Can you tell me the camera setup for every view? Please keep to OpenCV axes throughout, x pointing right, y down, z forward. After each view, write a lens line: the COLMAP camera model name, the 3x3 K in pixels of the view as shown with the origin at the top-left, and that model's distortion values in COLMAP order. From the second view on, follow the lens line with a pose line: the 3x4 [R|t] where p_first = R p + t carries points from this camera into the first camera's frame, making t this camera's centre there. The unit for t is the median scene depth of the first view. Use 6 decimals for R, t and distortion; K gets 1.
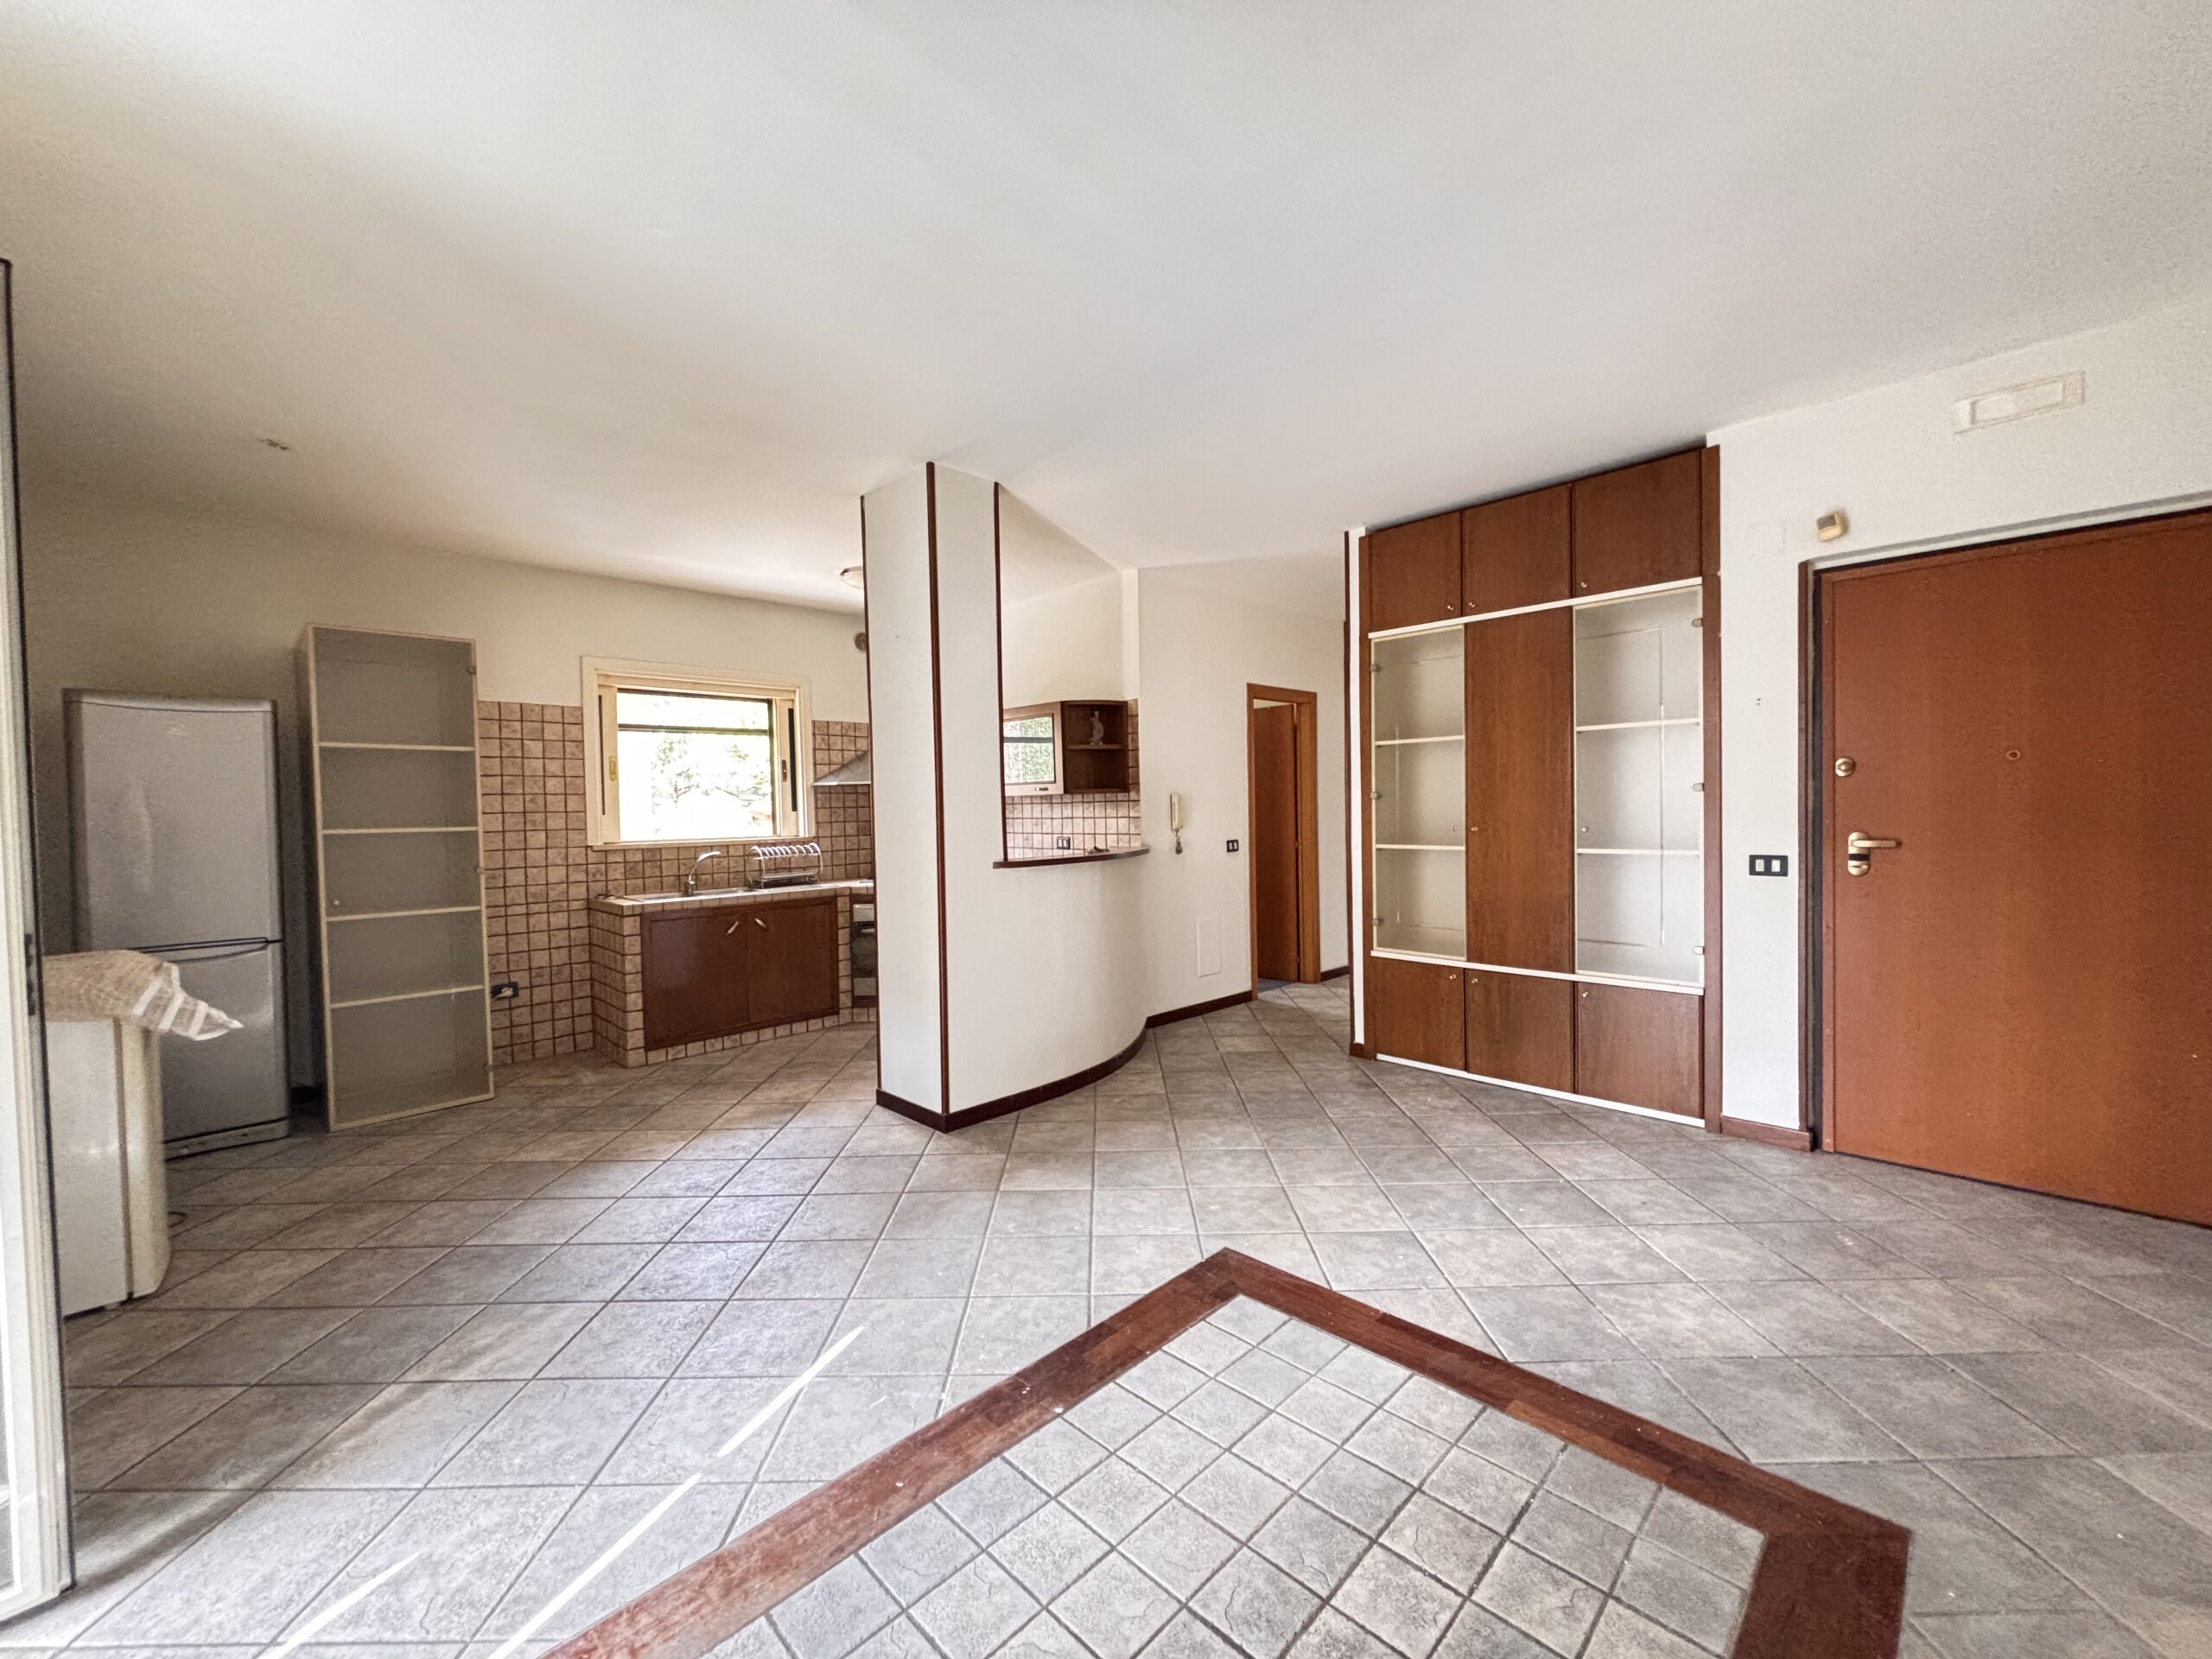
lens RADIAL K [[888.1, 0, 1098.4], [0, 888.1, 830.6], [0, 0, 1]] dist [0.001613, 0.000073]
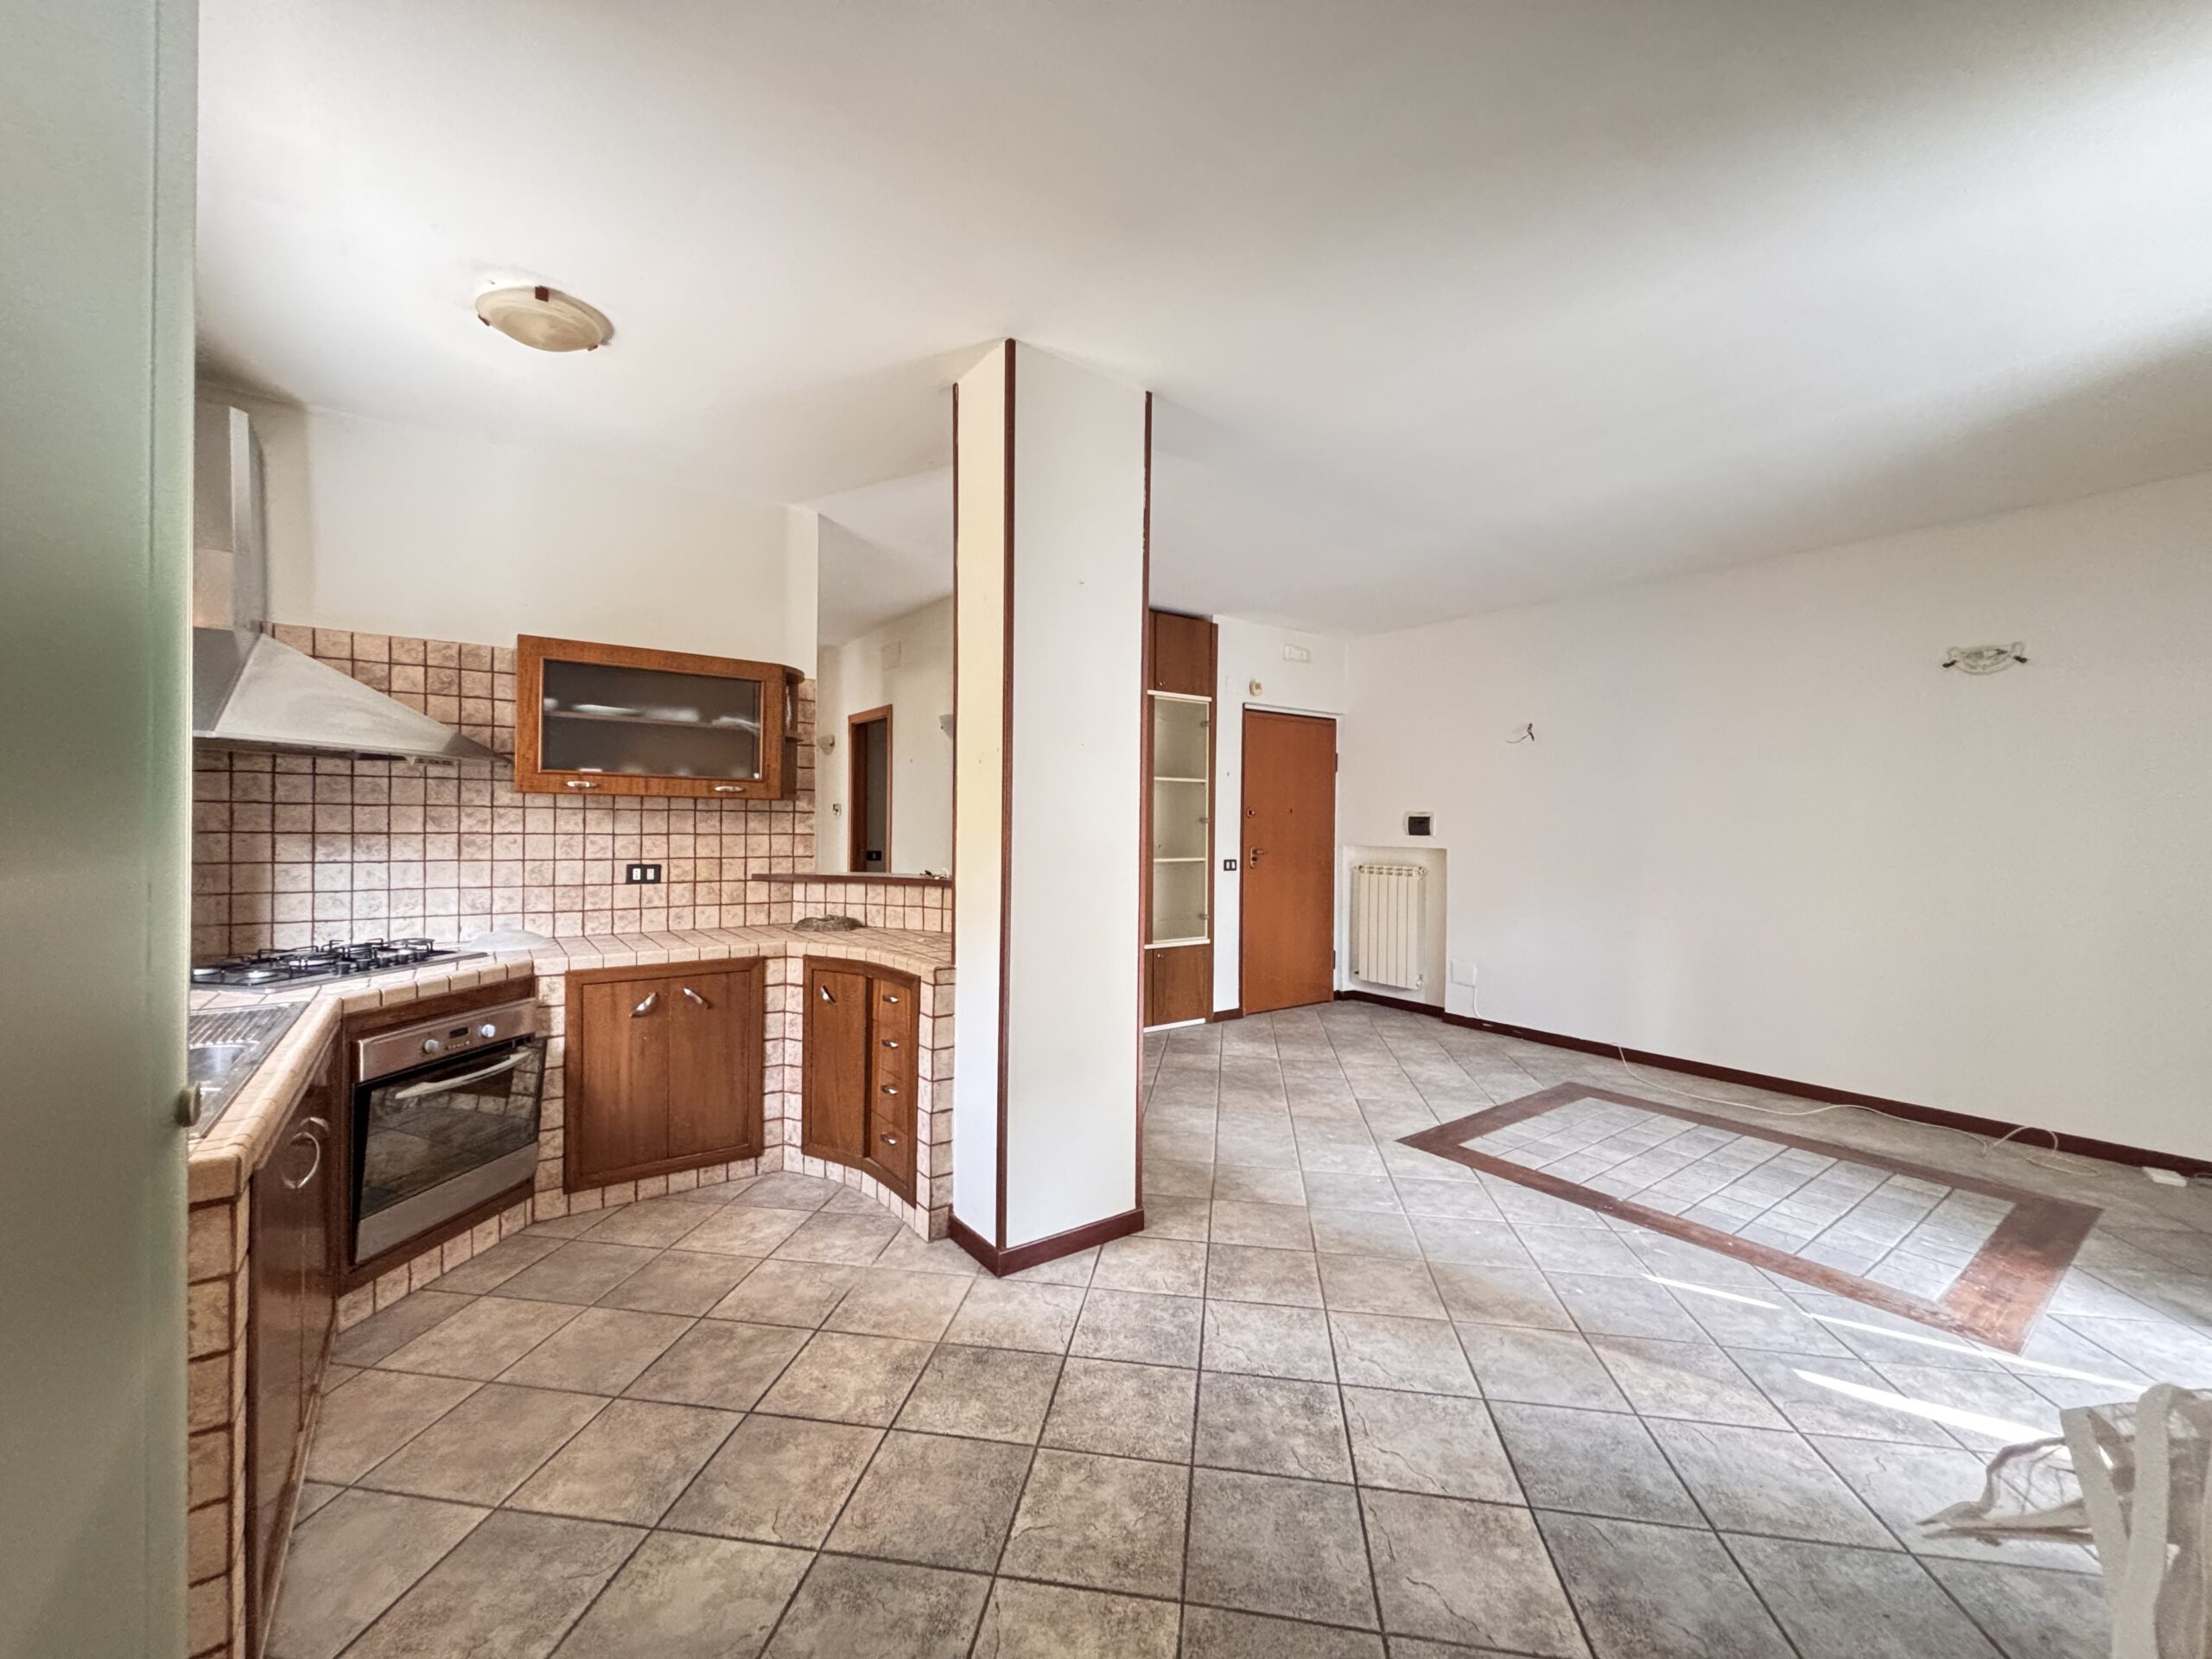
lens RADIAL K [[888.1, 0, 1098.4], [0, 888.1, 830.6], [0, 0, 1]] dist [0.001613, 0.000073]
pose [[0.145667, 0.014261, 0.989231, -0.999439], [0.011198, 0.999808, -0.016063, -0.005167], [-0.989270, 0.013417, 0.145480, 0.941726]]
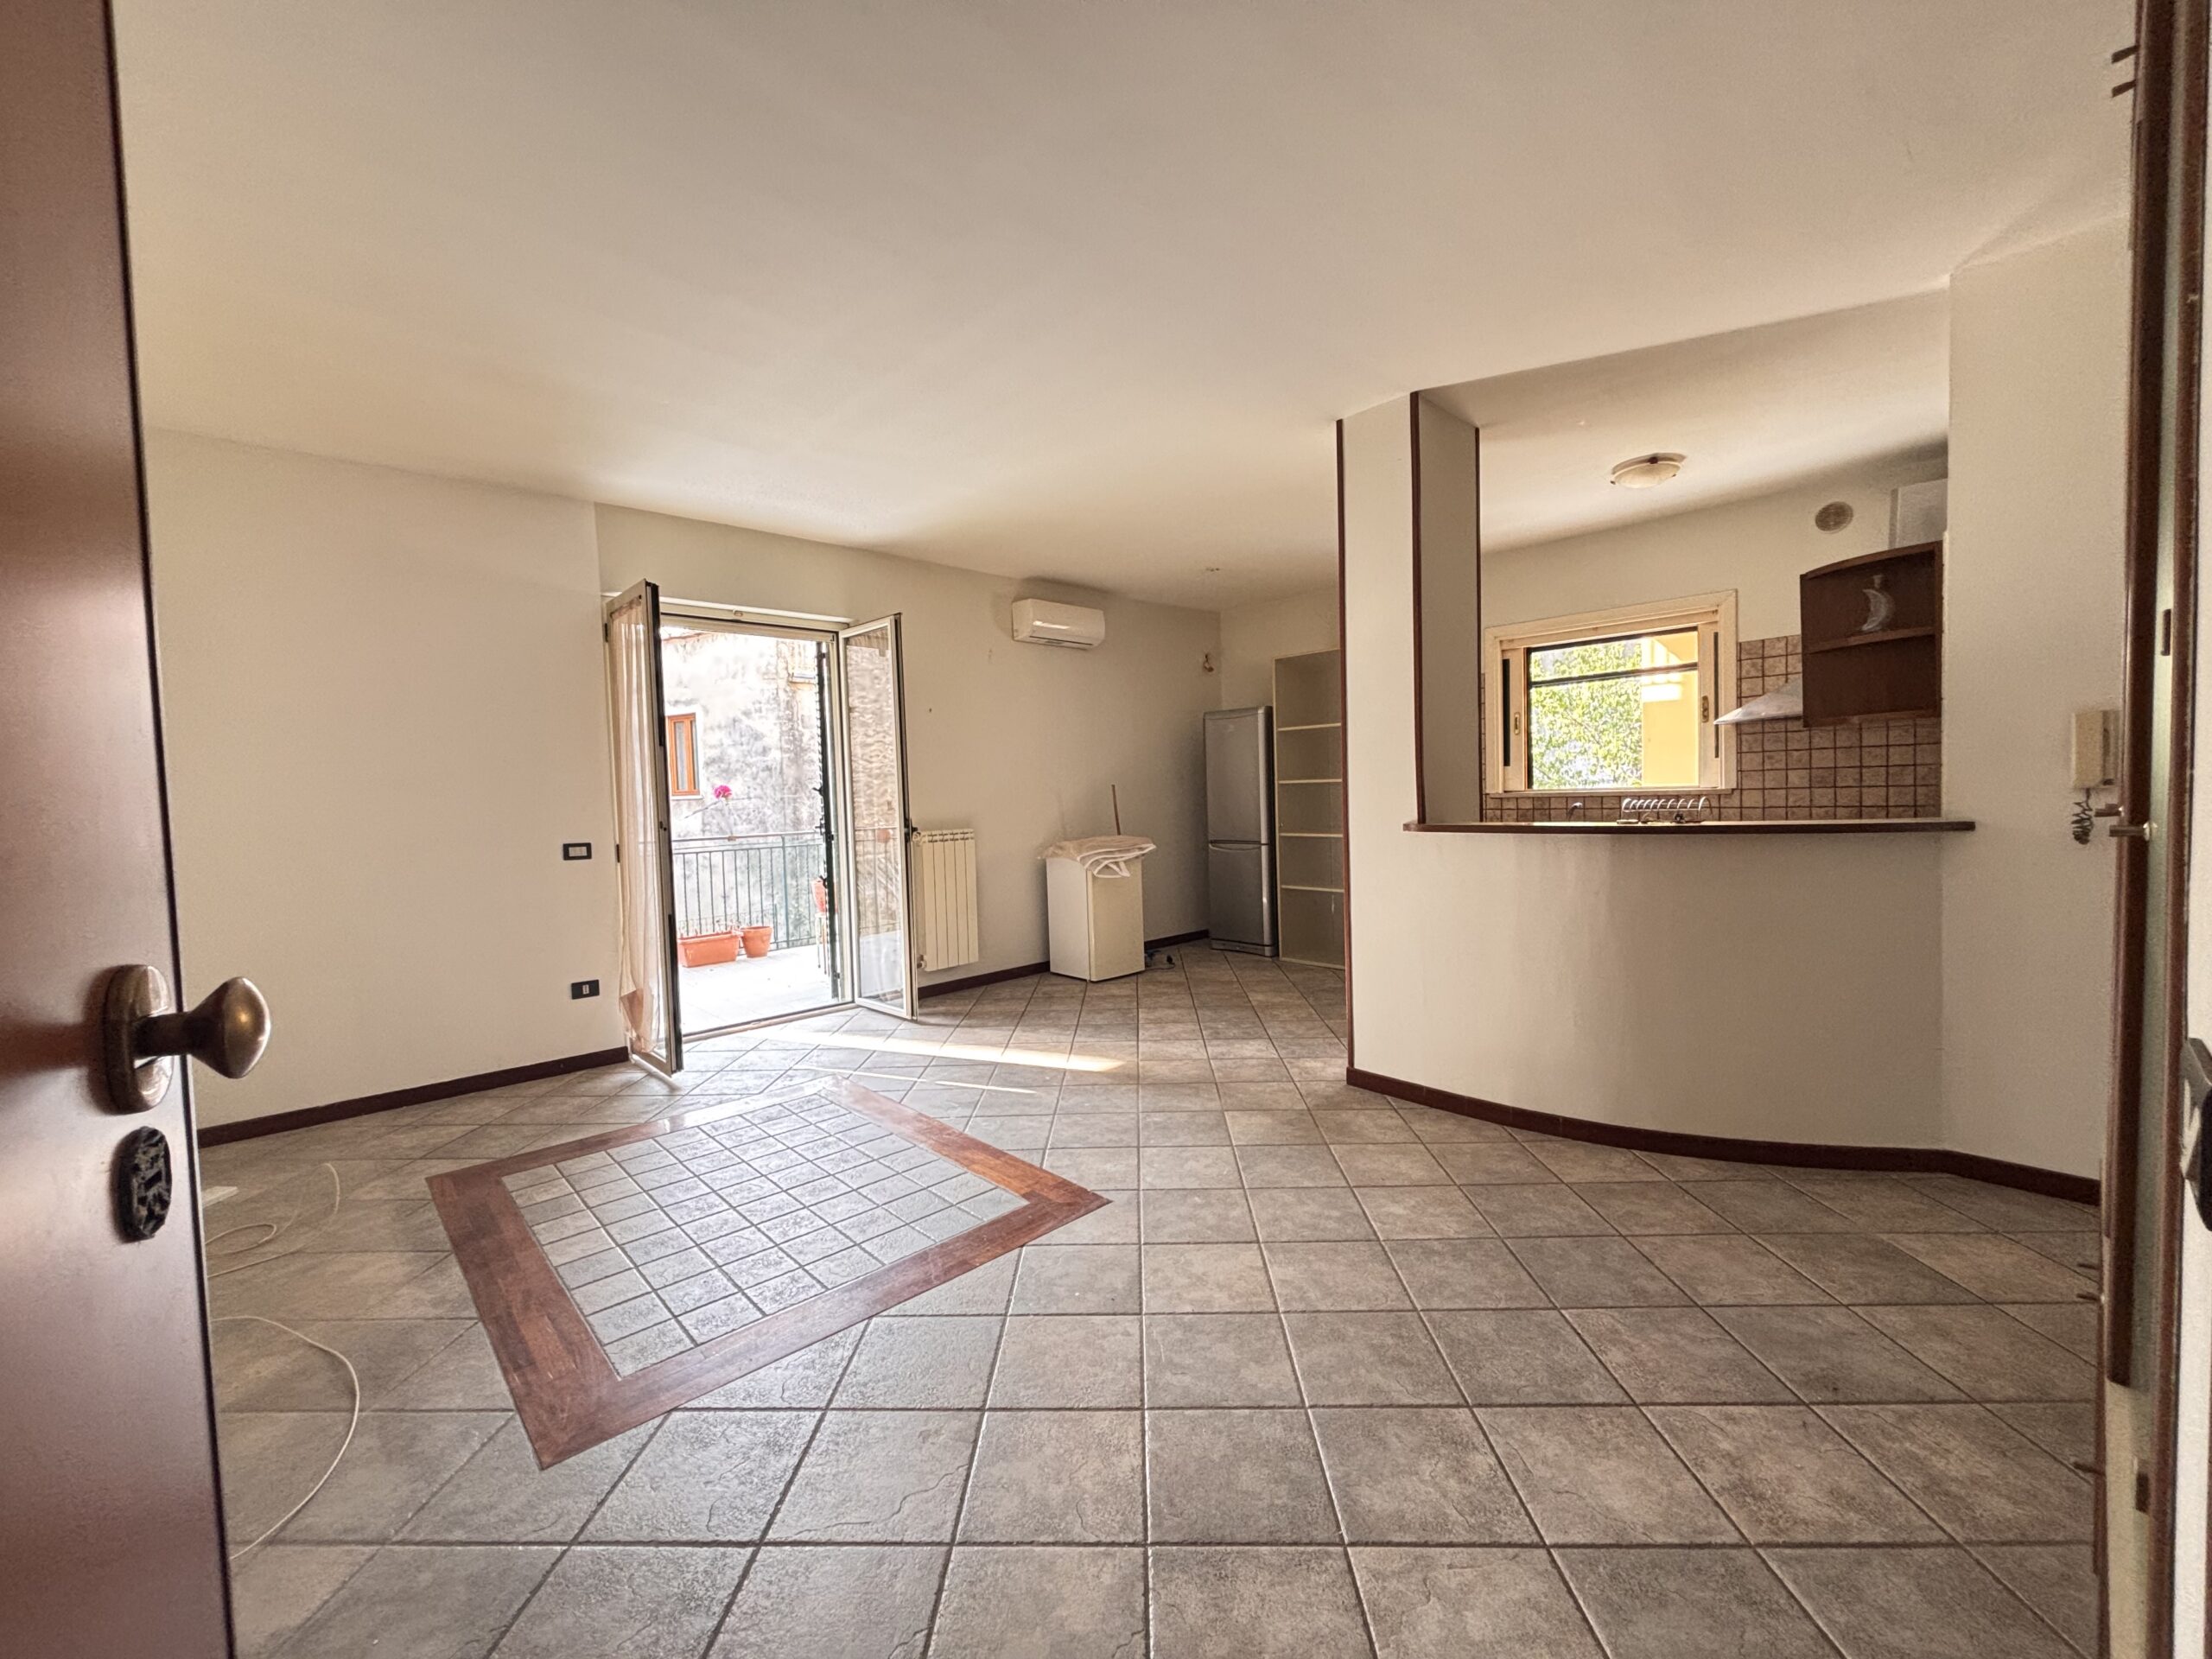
lens RADIAL K [[888.1, 0, 1098.4], [0, 888.1, 830.6], [0, 0, 1]] dist [0.001613, 0.000073]
pose [[-0.038542, 0.065961, -0.997078, 0.857472], [0.005433, 0.997818, 0.065800, -0.019240], [0.999242, -0.002881, -0.038816, 0.770585]]
